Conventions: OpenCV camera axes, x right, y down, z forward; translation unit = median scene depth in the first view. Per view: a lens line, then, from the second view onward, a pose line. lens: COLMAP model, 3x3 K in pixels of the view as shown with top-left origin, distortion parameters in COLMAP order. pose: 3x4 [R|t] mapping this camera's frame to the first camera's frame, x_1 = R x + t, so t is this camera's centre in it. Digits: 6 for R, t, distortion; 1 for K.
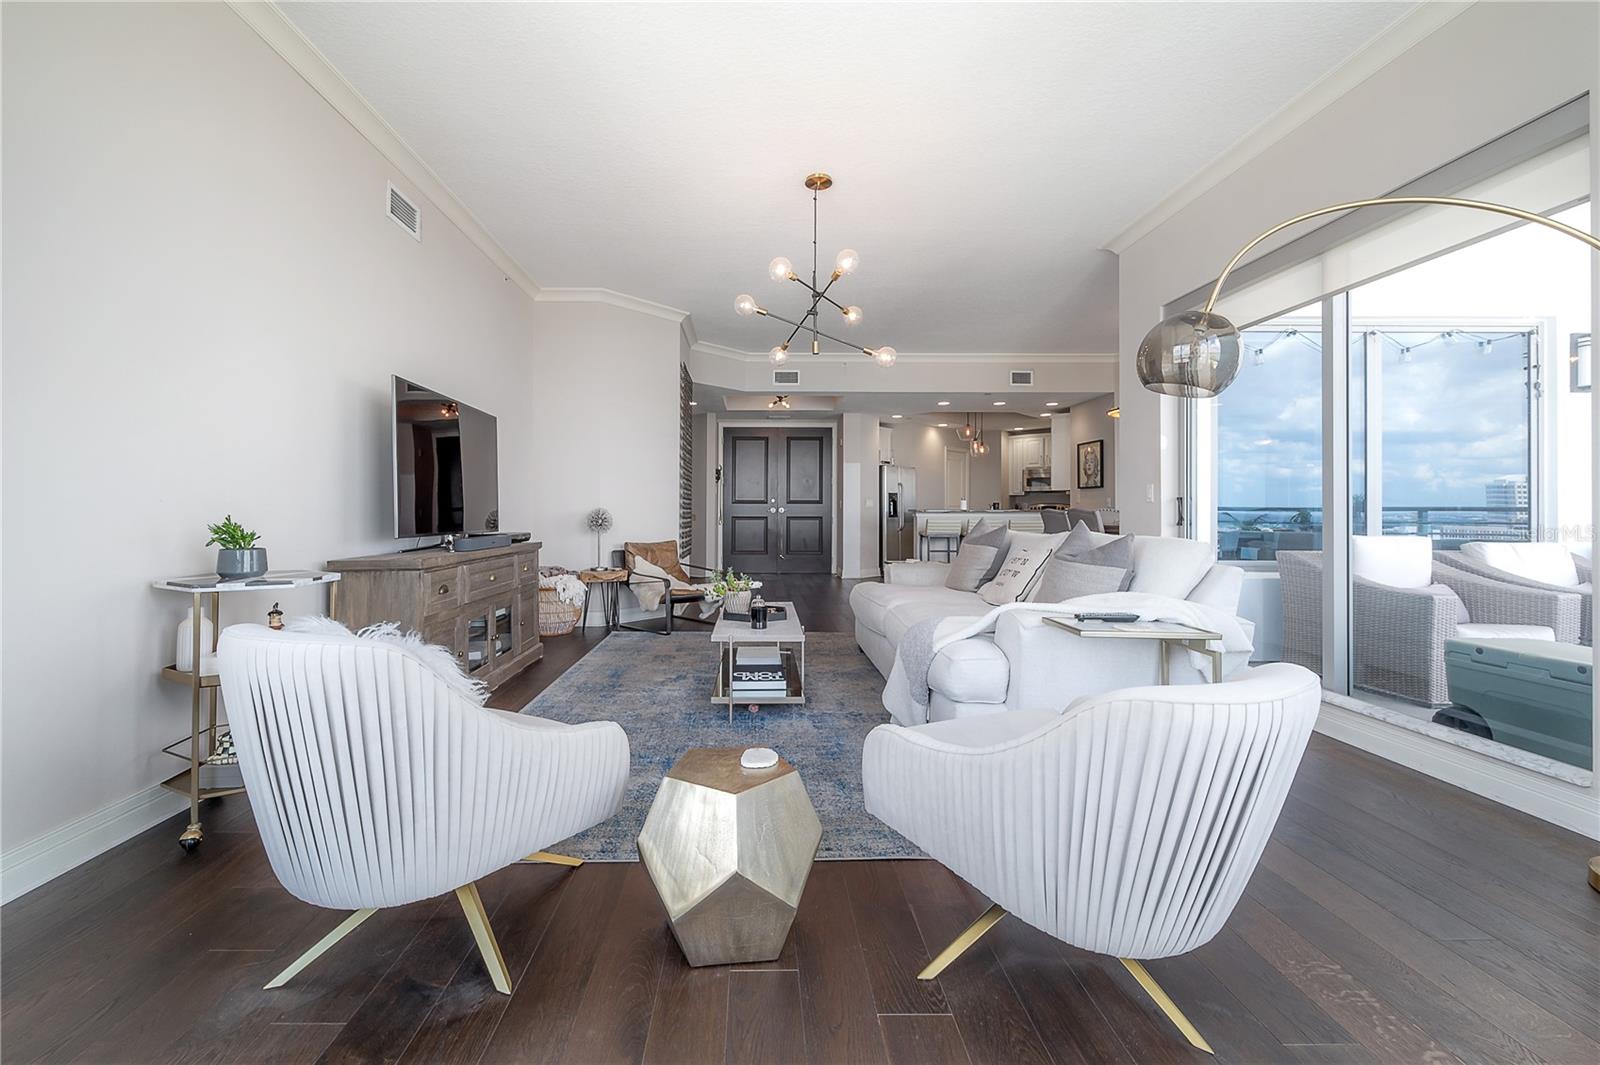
lens RADIAL K [[641.7, 0, 798.2], [0, 641.7, 521.5], [0, 0, 1]] dist [-0.000907, -0.000176]
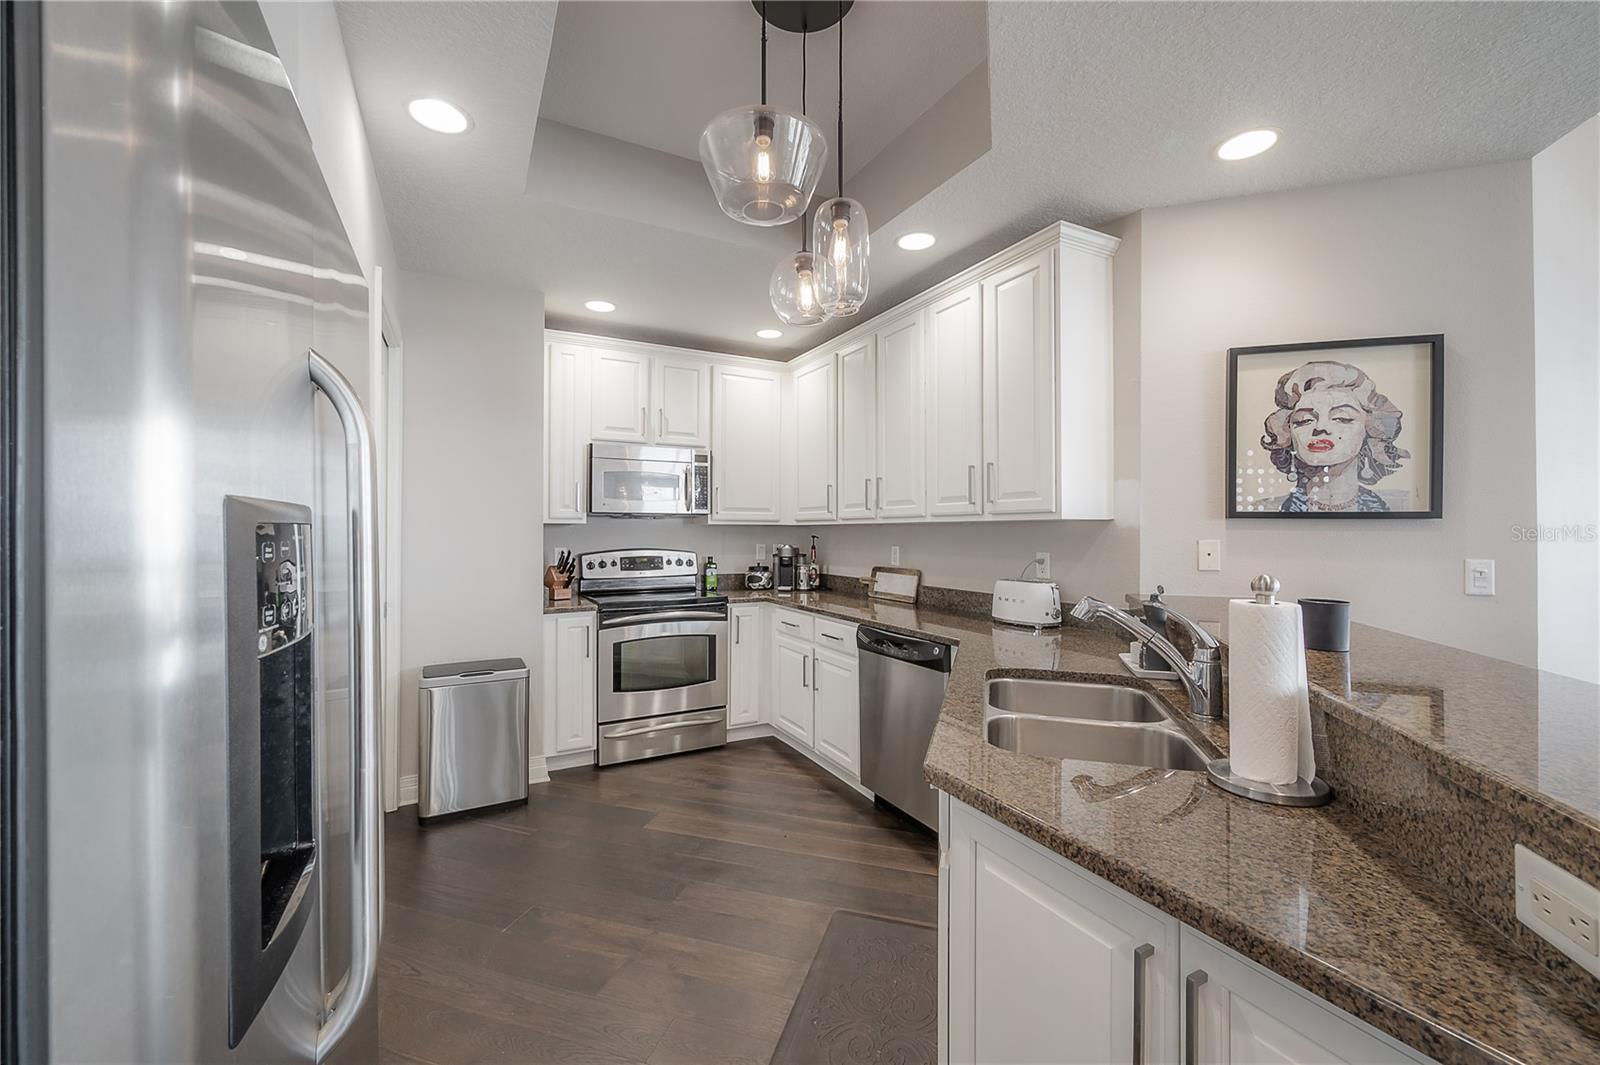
lens RADIAL K [[641.7, 0, 798.2], [0, 641.7, 521.5], [0, 0, 1]] dist [-0.000907, -0.000176]
pose [[0.350976, 0.009990, 0.936331, 0.108957], [0.014939, 0.999756, -0.016266, -0.041331], [-0.936265, 0.019697, 0.350742, 0.929381]]
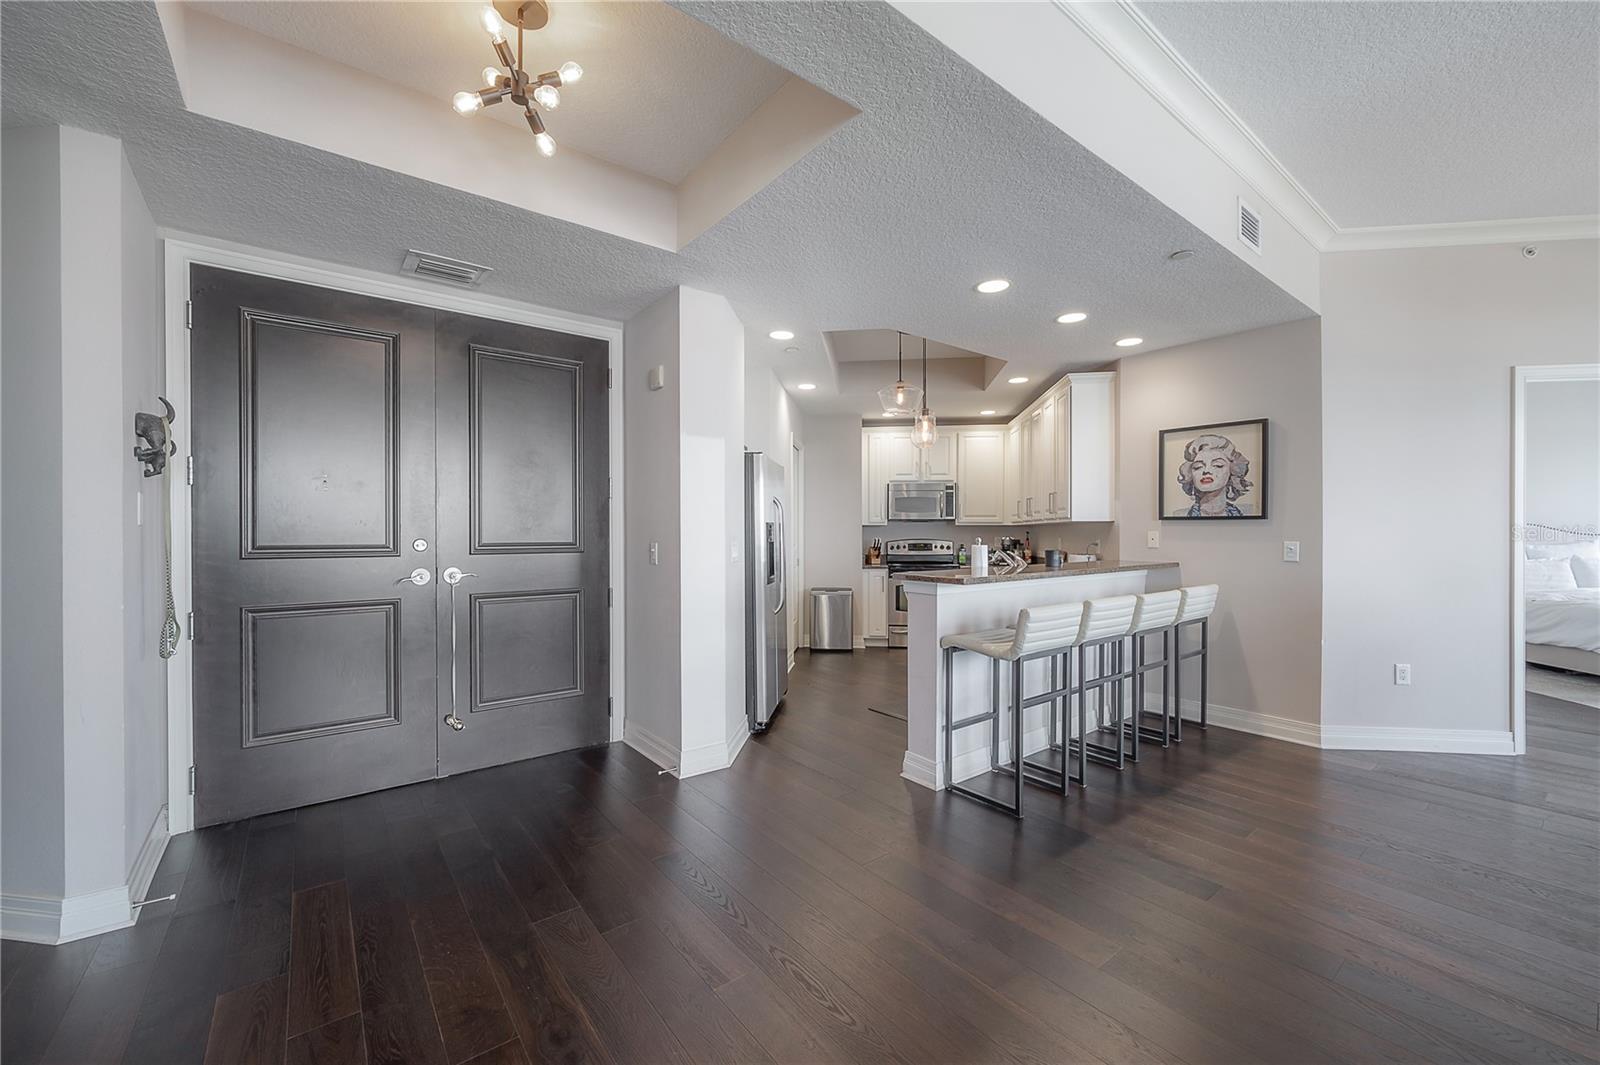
lens RADIAL K [[604.9, 0, 800.0], [0, 604.9, 532.5], [0, 0, 1]] dist [0.000723, 0.000082]
pose [[0.819748, -0.004414, 0.572707, -0.057316], [0.011585, 0.999894, -0.008875, -0.034643], [-0.572607, 0.013910, 0.819712, 0.668600]]
